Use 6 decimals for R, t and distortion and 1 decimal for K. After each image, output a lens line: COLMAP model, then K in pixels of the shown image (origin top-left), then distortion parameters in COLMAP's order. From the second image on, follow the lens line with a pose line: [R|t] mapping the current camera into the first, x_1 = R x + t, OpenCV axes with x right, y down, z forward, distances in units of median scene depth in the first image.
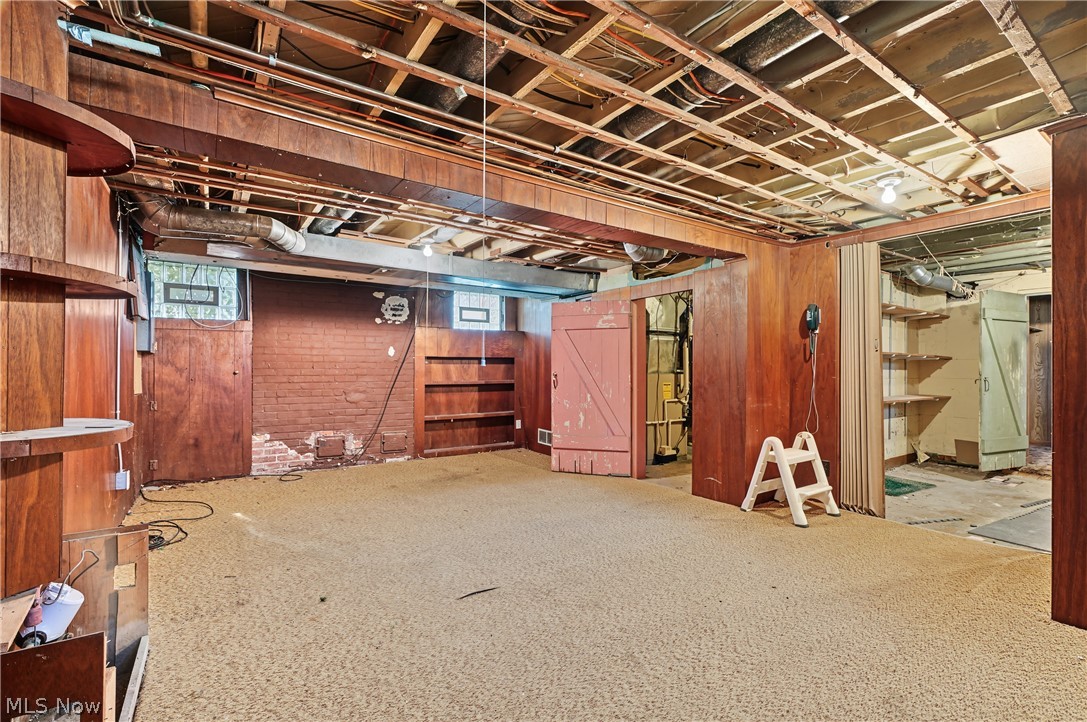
lens RADIAL K [[501.4, 0, 546.8], [0, 501.4, 367.5], [0, 0, 1]] dist [-0.002859, -0.000466]
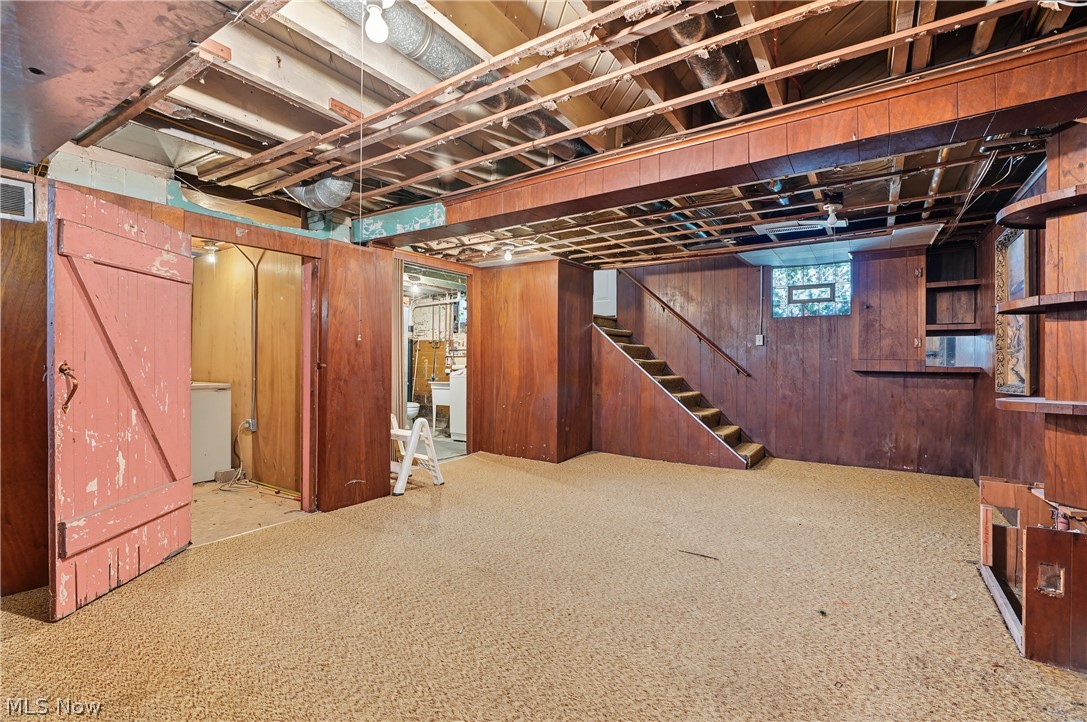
lens RADIAL K [[493.4, 0, 543.5], [0, 493.4, 361.0], [0, 0, 1]] dist [-0.002019, 0.000037]
pose [[-0.375798, -0.004859, 0.926689, -0.619012], [-0.010732, 0.999942, 0.000891, 0.003653], [-0.926640, -0.009610, -0.375828, 1.034560]]
